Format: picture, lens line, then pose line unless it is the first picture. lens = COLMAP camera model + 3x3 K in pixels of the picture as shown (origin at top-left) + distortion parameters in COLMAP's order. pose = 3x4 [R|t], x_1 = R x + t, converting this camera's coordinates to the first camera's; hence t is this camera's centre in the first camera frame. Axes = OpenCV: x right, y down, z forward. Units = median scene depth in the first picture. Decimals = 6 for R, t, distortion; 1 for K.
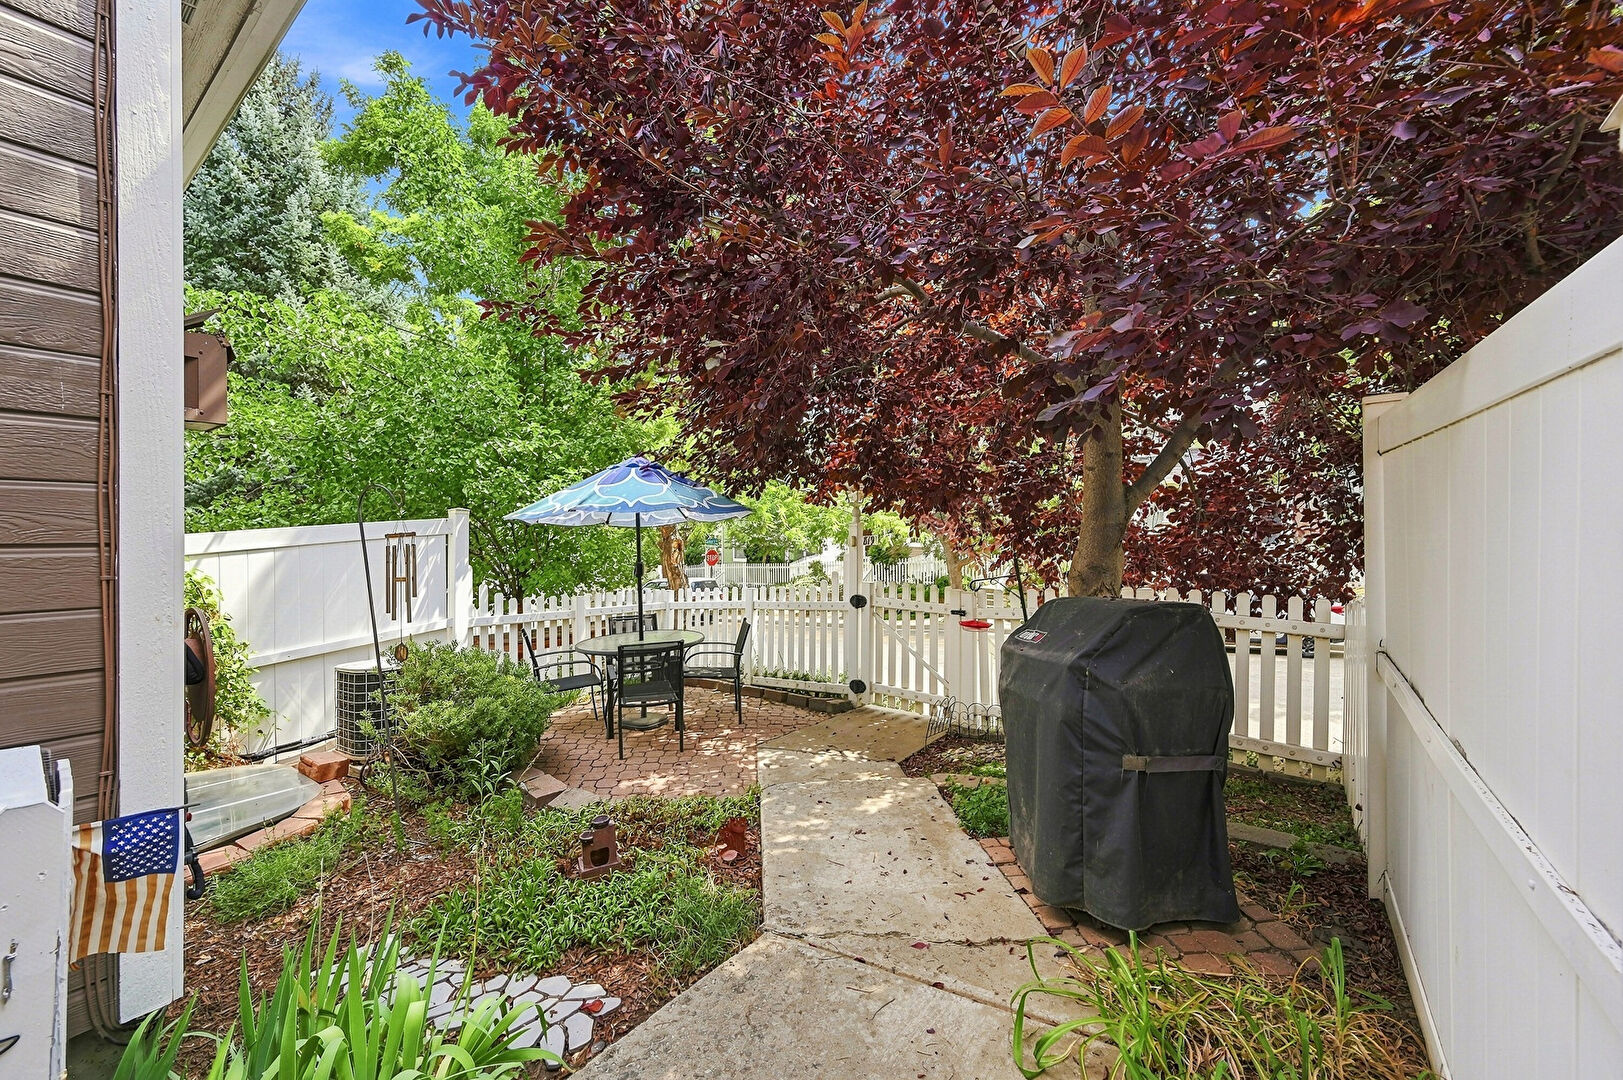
lens RADIAL K [[647.1, 0, 807.6], [0, 647.1, 541.6], [0, 0, 1]] dist [0.000797, 0.000083]
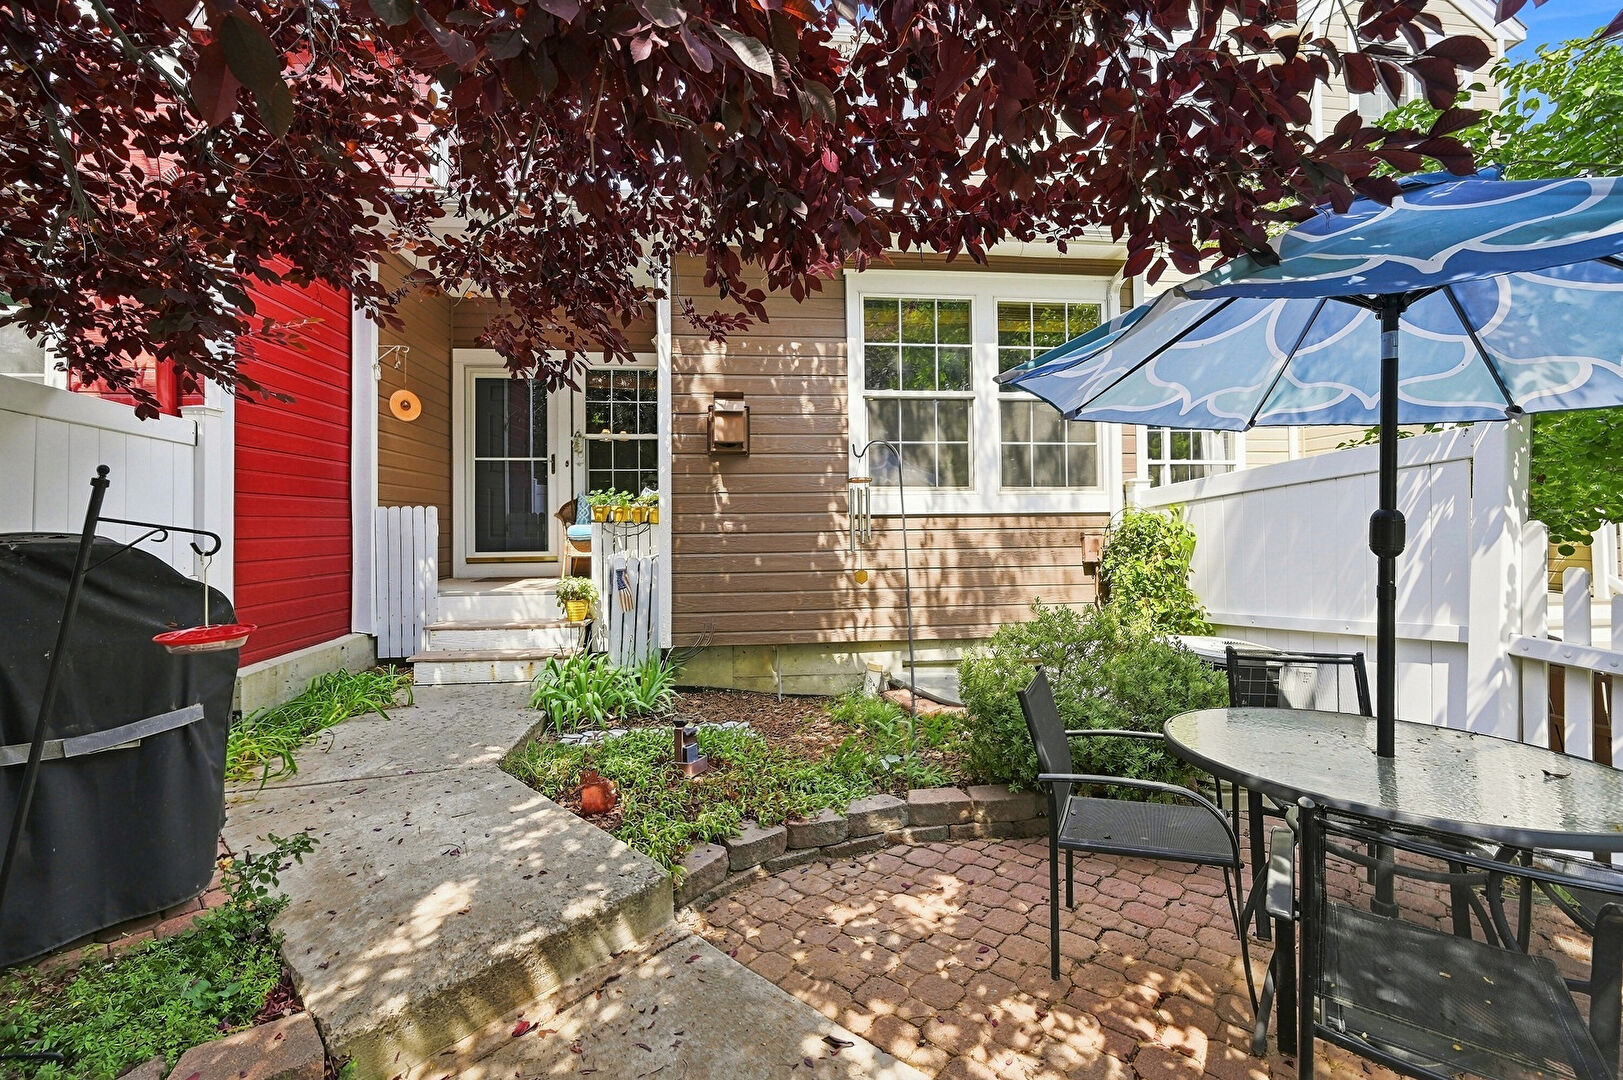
lens RADIAL K [[647.1, 0, 807.6], [0, 647.1, 541.6], [0, 0, 1]] dist [0.000797, 0.000083]
pose [[-0.722957, 0.026680, -0.690378, 0.233414], [0.007113, 0.999489, 0.031178, 0.047526], [0.690856, 0.017630, -0.722777, 1.450616]]
